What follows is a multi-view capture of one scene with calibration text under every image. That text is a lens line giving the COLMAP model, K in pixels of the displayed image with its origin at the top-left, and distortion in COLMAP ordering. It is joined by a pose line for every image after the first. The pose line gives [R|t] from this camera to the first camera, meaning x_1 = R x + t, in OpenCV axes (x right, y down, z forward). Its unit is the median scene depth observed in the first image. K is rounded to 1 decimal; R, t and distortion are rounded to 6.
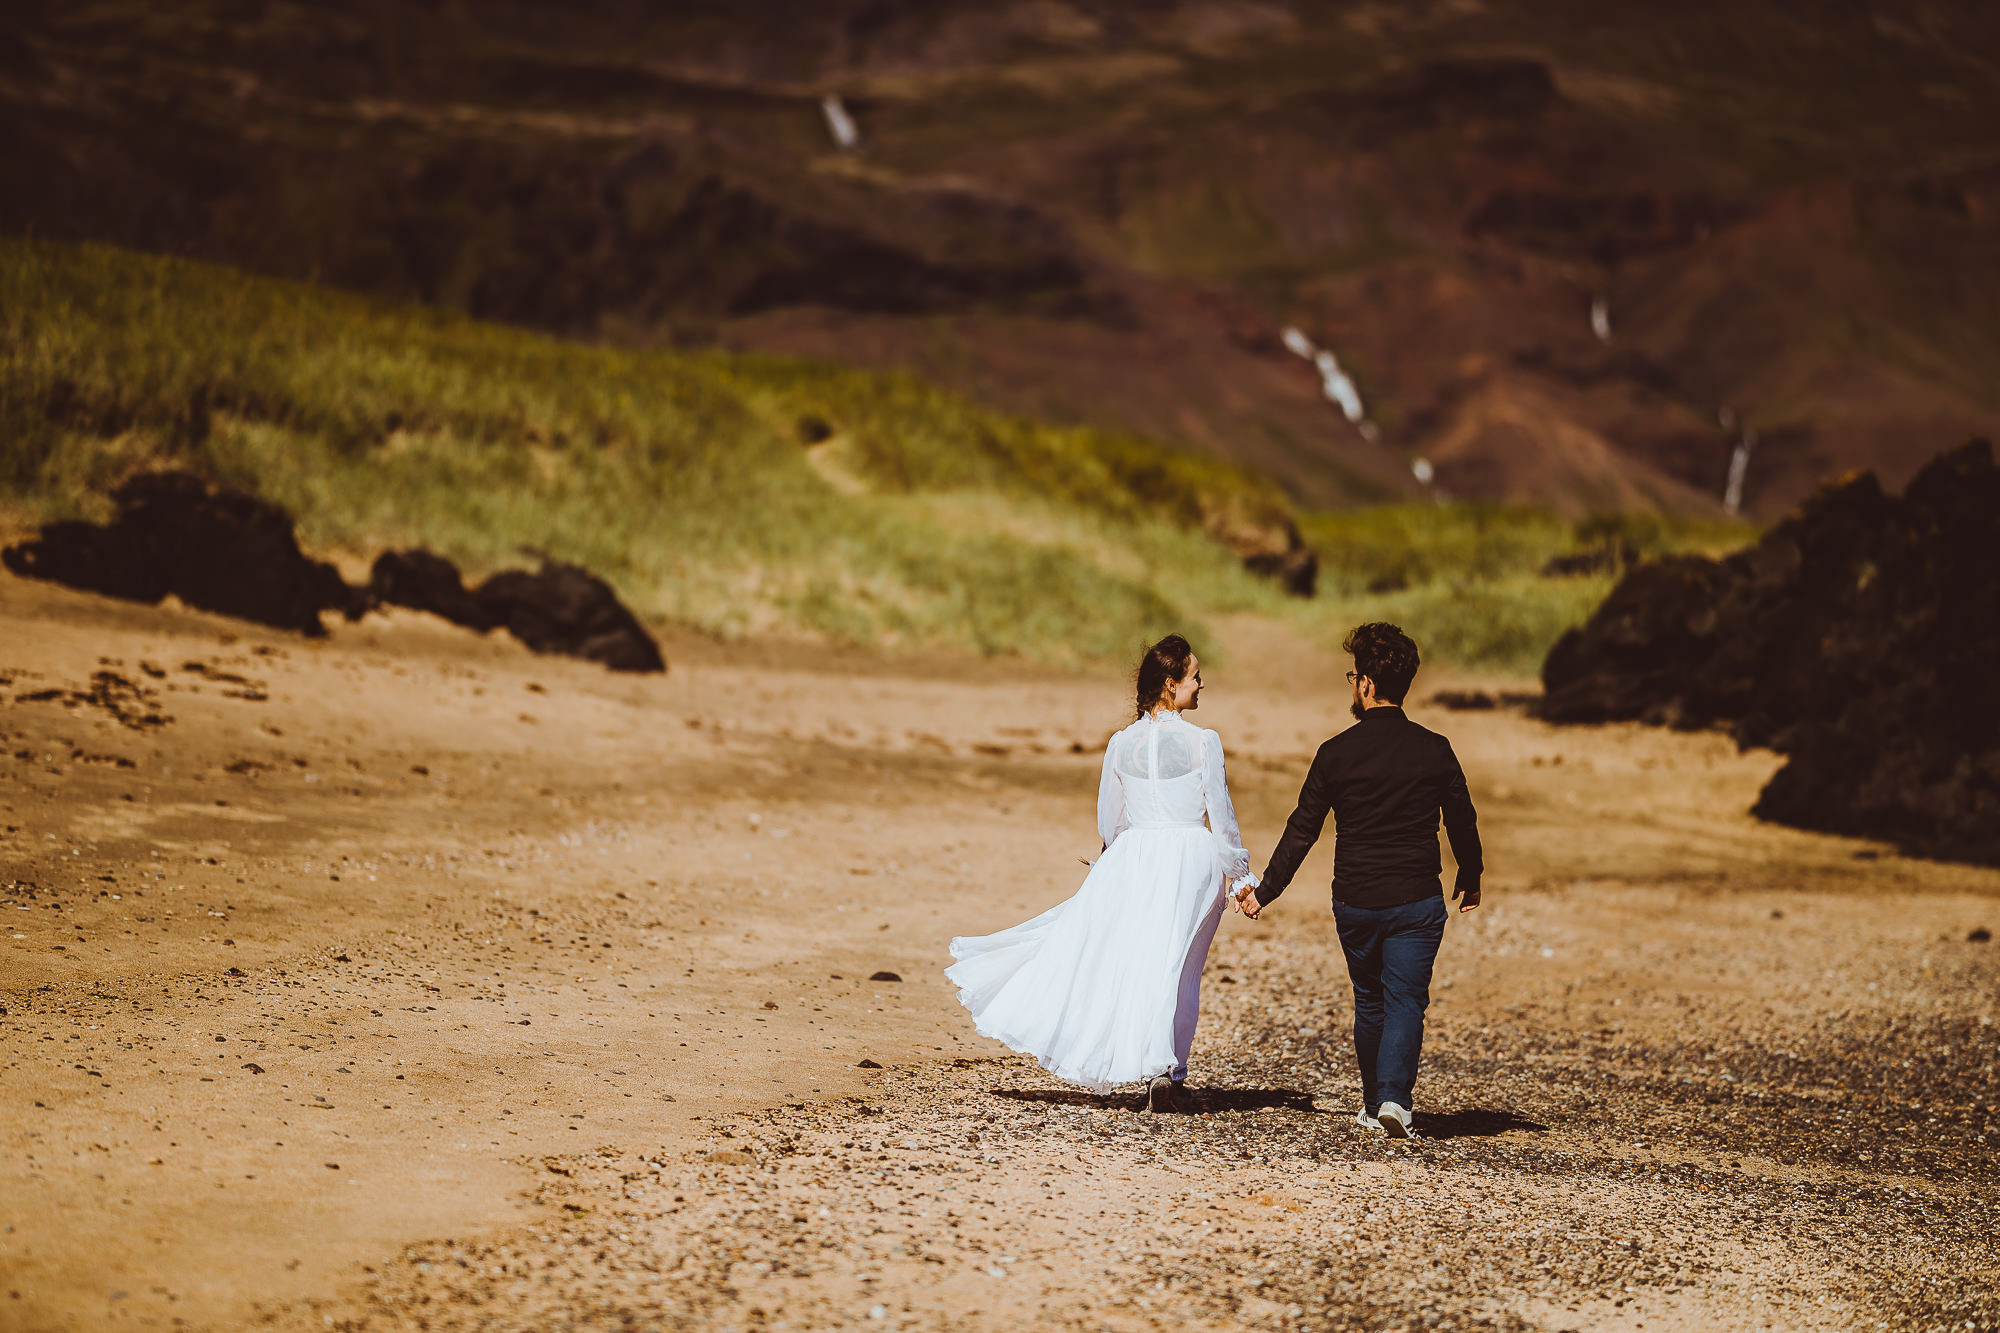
lens RADIAL K [[7686.5, 0, 1000.0], [0, 7686.5, 666.5], [0, 0, 1]] dist [-0.014086, 1.523378]
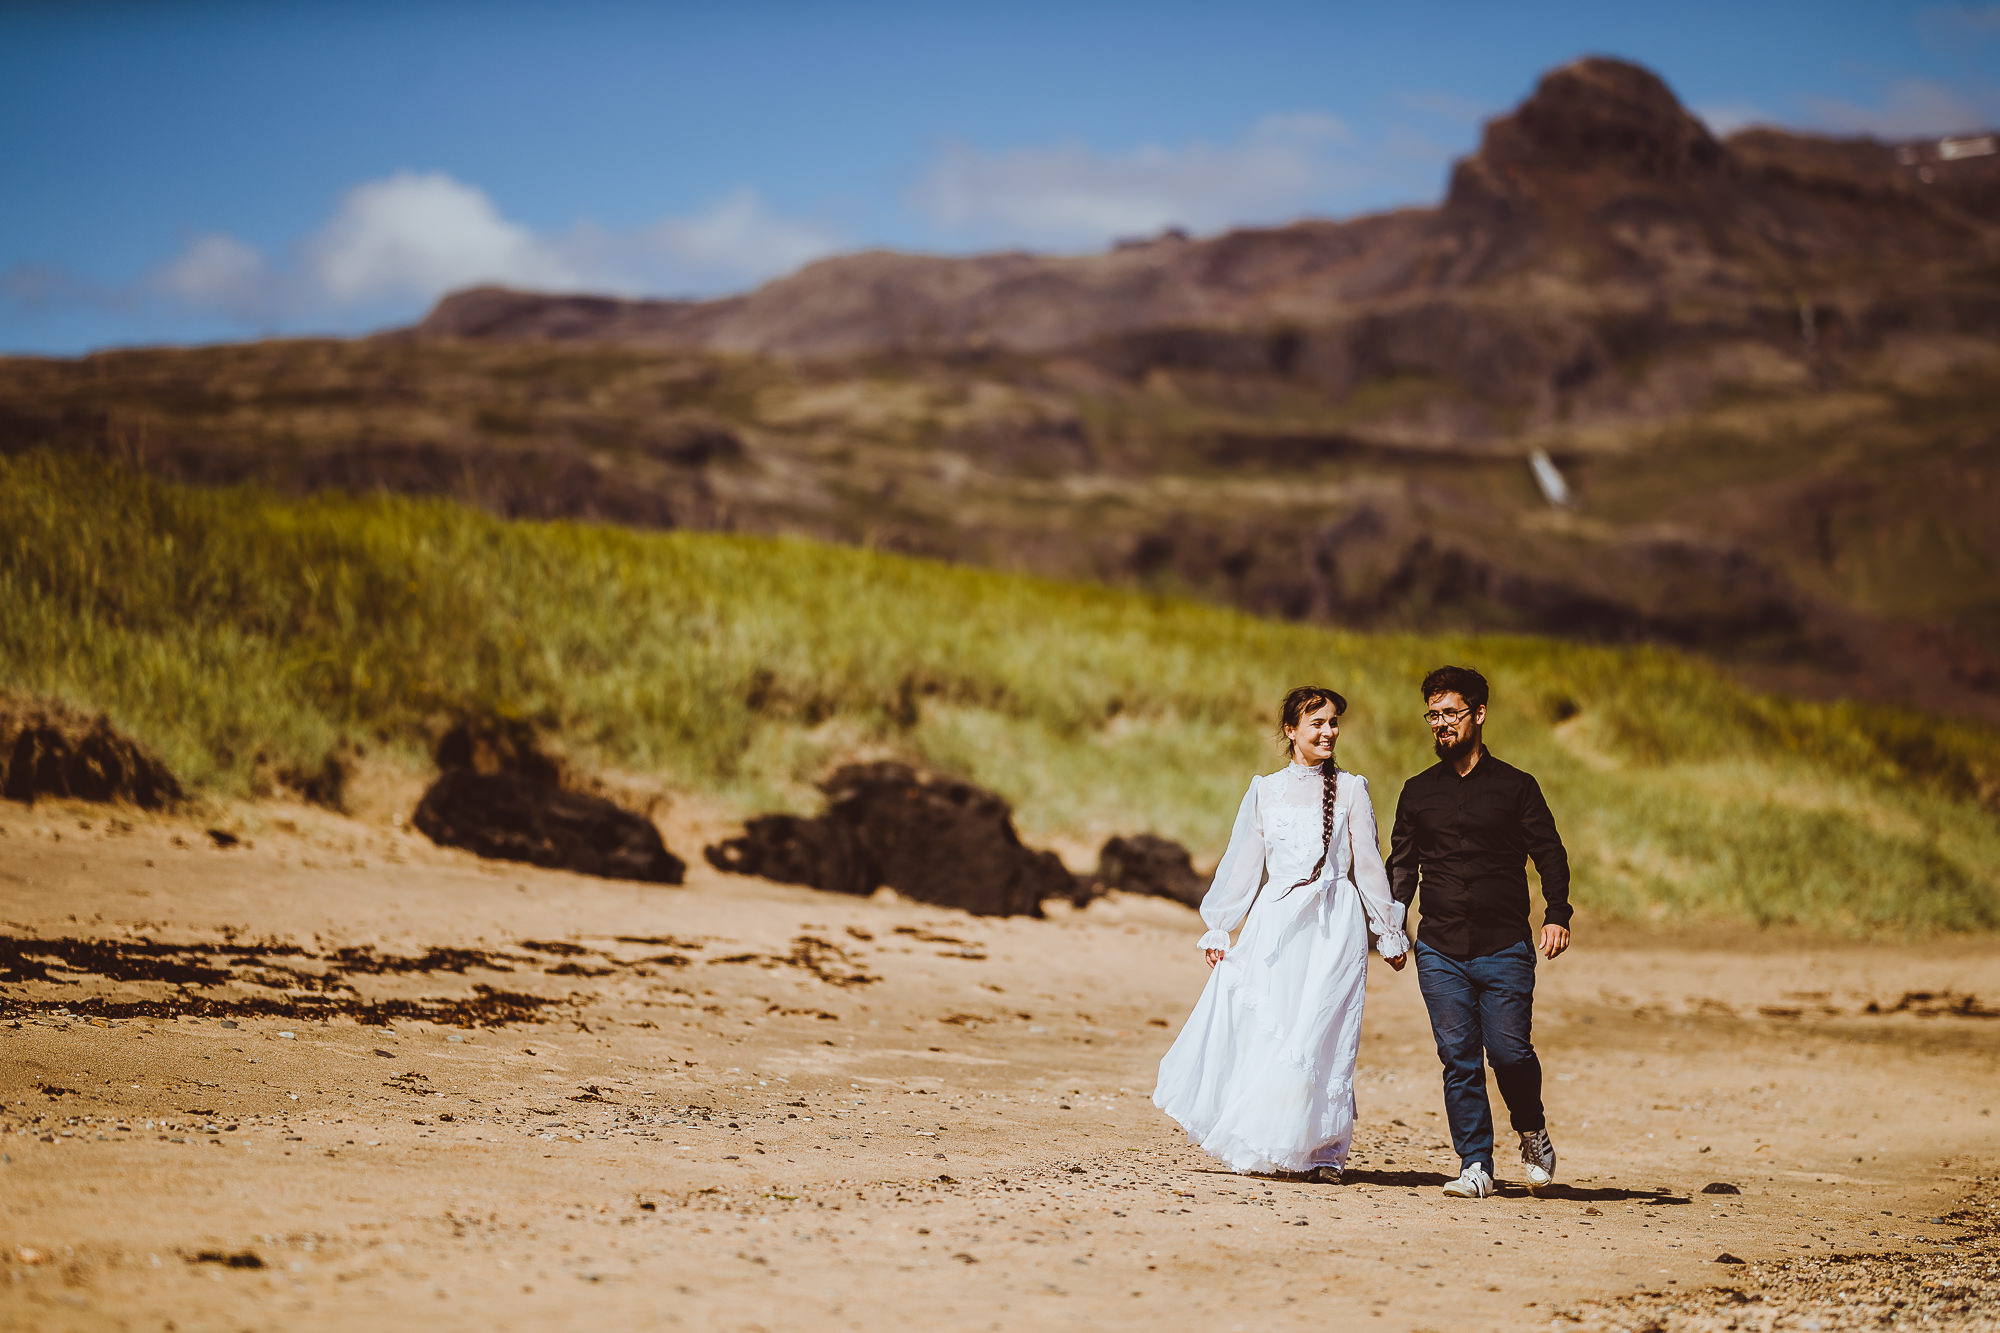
lens RADIAL K [[7342.7, 0, 1000.0], [0, 7342.7, 666.5], [0, 0, 1]] dist [0.190234, -5.279958]
pose [[0.994558, -0.046146, -0.093405, -0.009096], [0.040820, 0.997473, -0.058149, 0.015759], [0.095852, 0.054020, 0.993929, 0.110548]]
